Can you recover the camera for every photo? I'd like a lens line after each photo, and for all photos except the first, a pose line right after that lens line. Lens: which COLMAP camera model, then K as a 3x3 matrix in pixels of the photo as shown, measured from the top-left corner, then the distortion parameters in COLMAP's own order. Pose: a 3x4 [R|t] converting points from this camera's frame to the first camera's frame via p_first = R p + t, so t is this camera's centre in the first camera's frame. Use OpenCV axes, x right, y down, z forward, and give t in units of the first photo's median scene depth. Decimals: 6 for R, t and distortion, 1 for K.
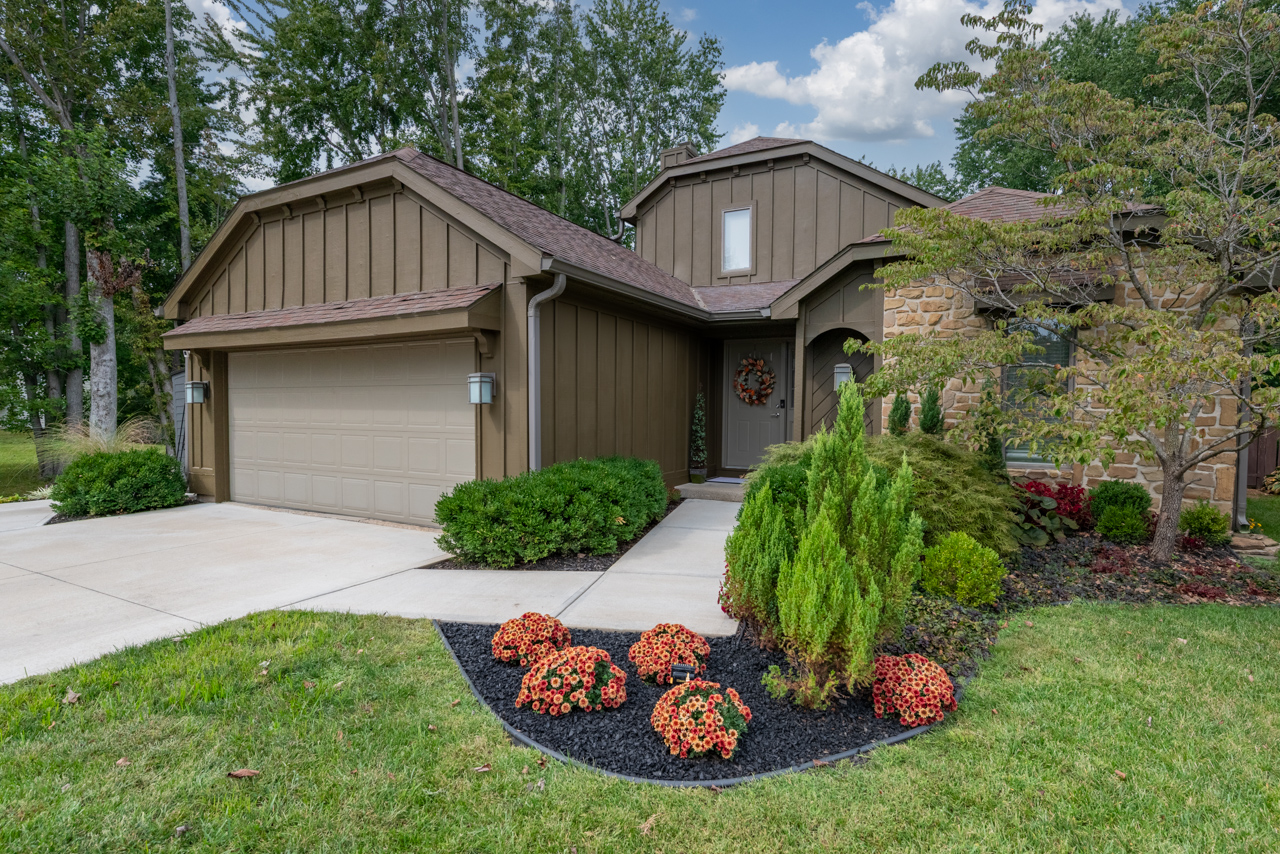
lens RADIAL K [[673.3, 0, 640.0], [0, 673.3, 427.0], [0, 0, 1]] dist [-0.001918, -0.001256]
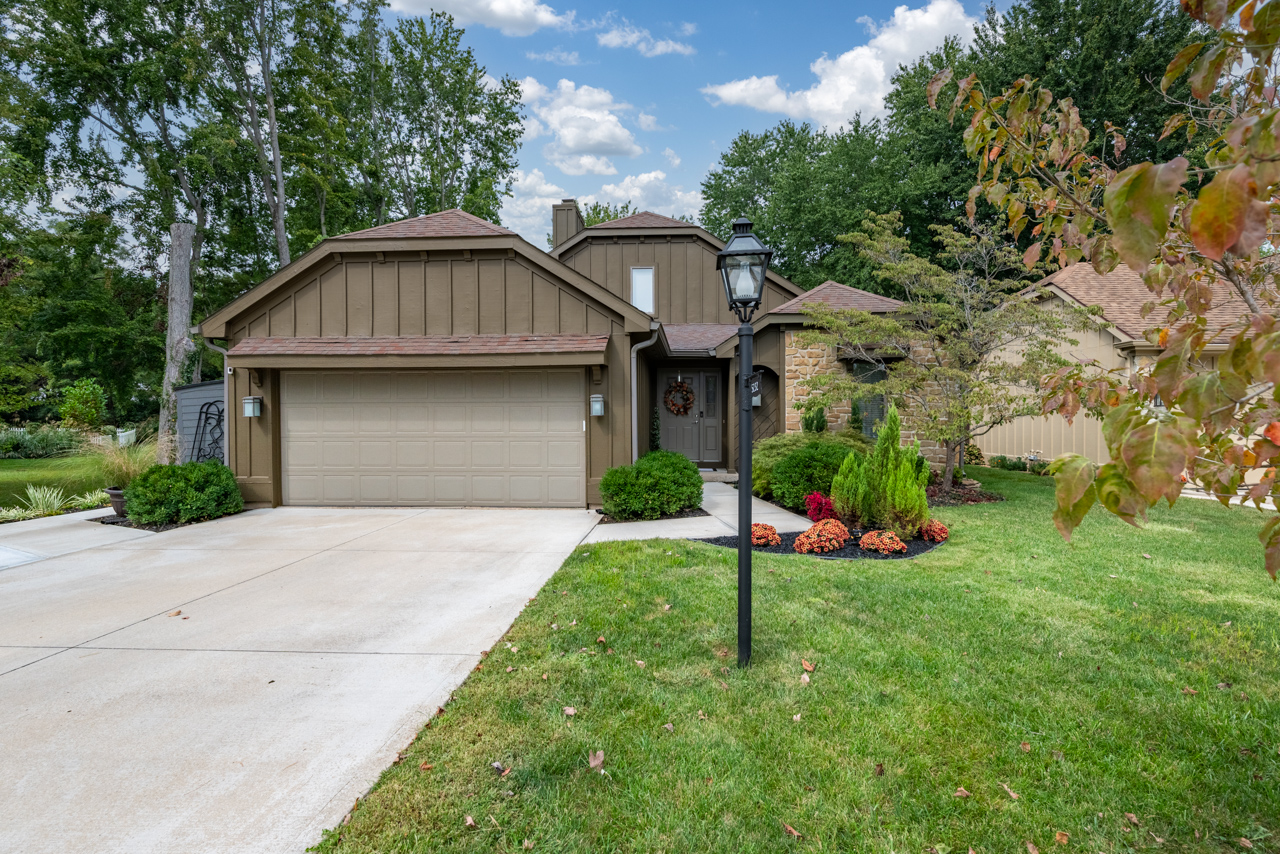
lens RADIAL K [[717.1, 0, 640.0], [0, 717.1, 427.0], [0, 0, 1]] dist [-0.004820, -0.000846]
pose [[0.892585, -0.013907, 0.450665, -0.713055], [0.020993, 0.999722, -0.010729, 0.007238], [-0.450390, 0.019038, 0.892629, -0.358300]]
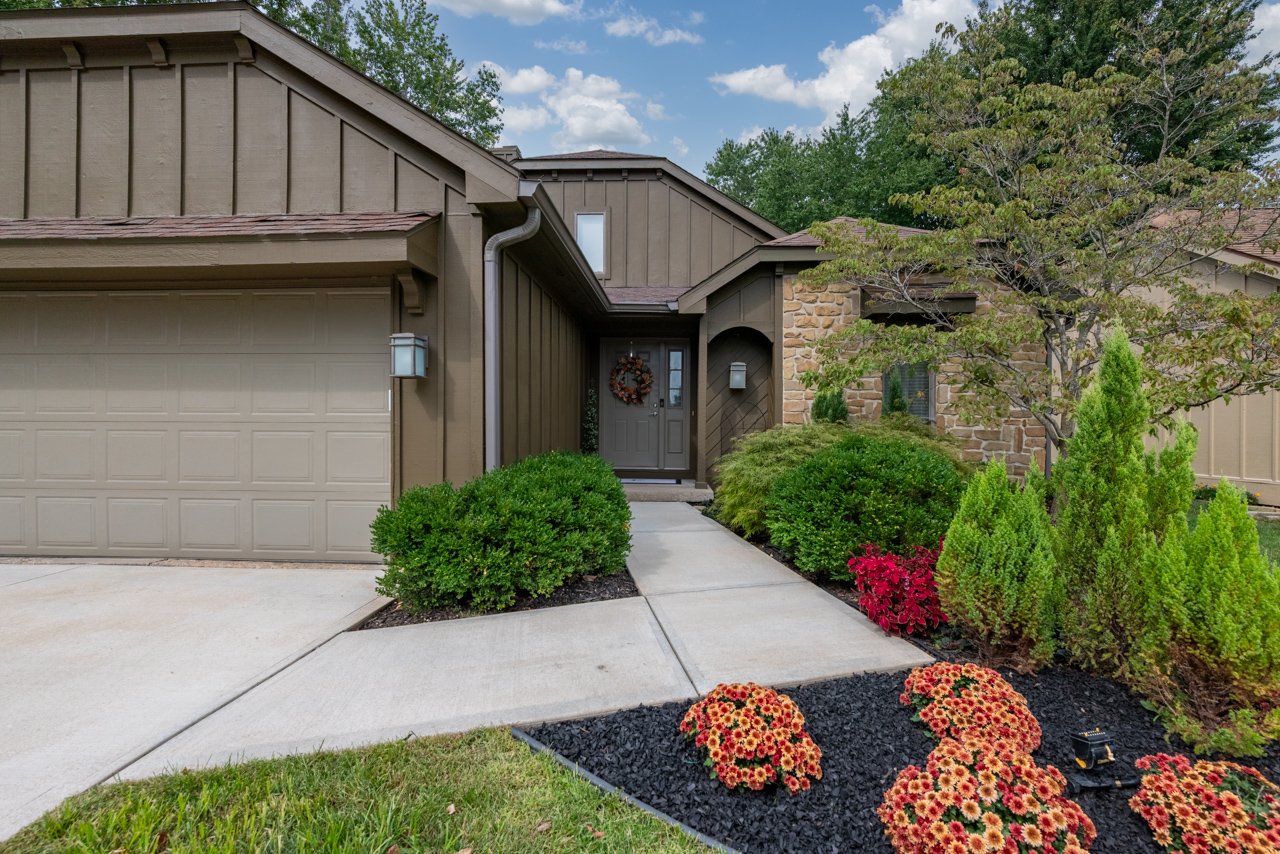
lens RADIAL K [[569.5, 0, 647.1], [0, 569.5, 431.6], [0, 0, 1]] dist [-0.003010, -0.000293]
pose [[0.891923, -0.002548, 0.452180, -0.236544], [0.012956, 0.999718, -0.019922, 0.030762], [-0.452001, 0.023627, 0.891704, 0.299121]]
